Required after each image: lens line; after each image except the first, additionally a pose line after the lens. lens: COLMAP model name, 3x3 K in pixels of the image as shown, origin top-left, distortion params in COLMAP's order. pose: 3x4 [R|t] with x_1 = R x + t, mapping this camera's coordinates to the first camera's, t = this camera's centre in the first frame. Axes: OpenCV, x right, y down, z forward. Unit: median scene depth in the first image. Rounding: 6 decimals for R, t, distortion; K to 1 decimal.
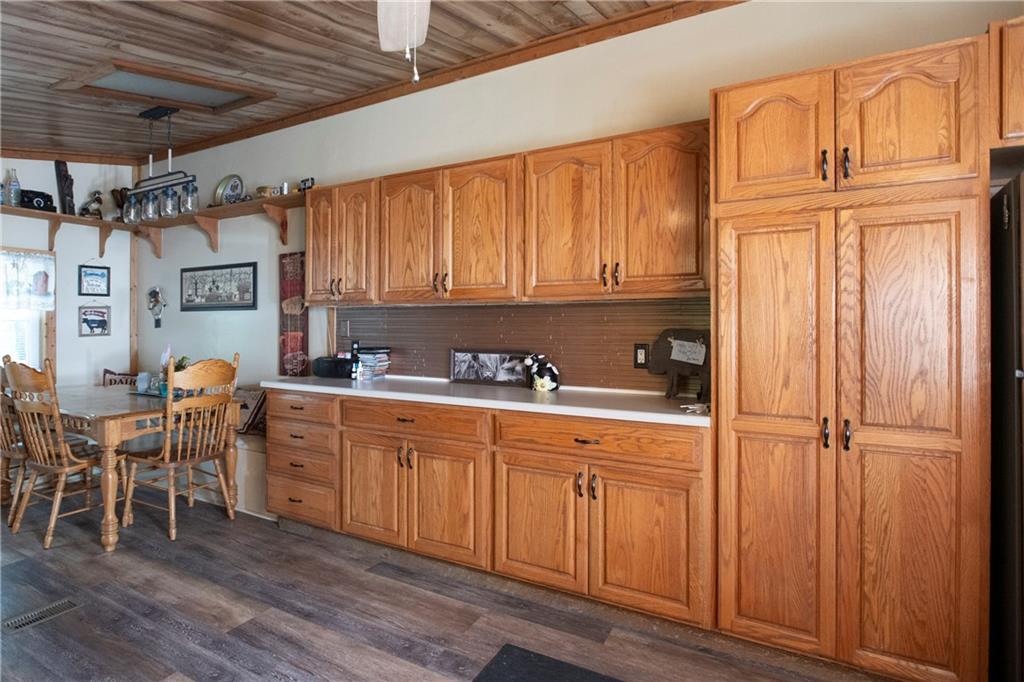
lens RADIAL K [[555.6, 0, 443.7], [0, 555.6, 324.3], [0, 0, 1]] dist [-0.009600, -0.000024]
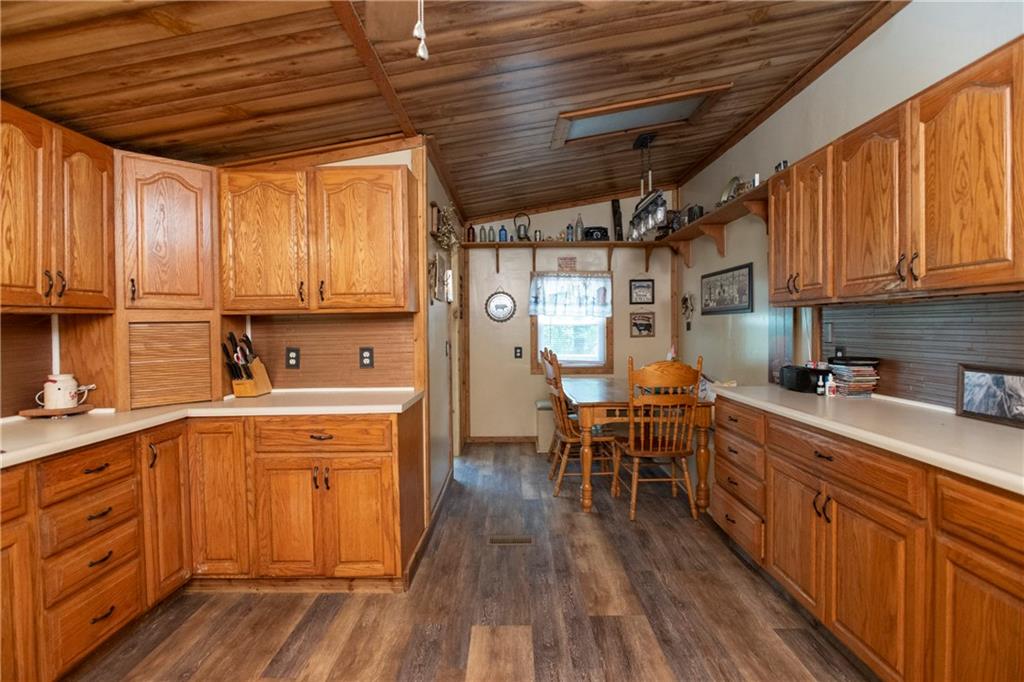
lens RADIAL K [[509.3, 0, 514.6], [0, 509.3, 328.7], [0, 0, 1]] dist [-0.005283, -0.000489]
pose [[0.532913, 0.000267, -0.846170, 0.265633], [0.005241, 0.999980, 0.003616, -0.004192], [0.846154, -0.006362, 0.532901, 0.256163]]
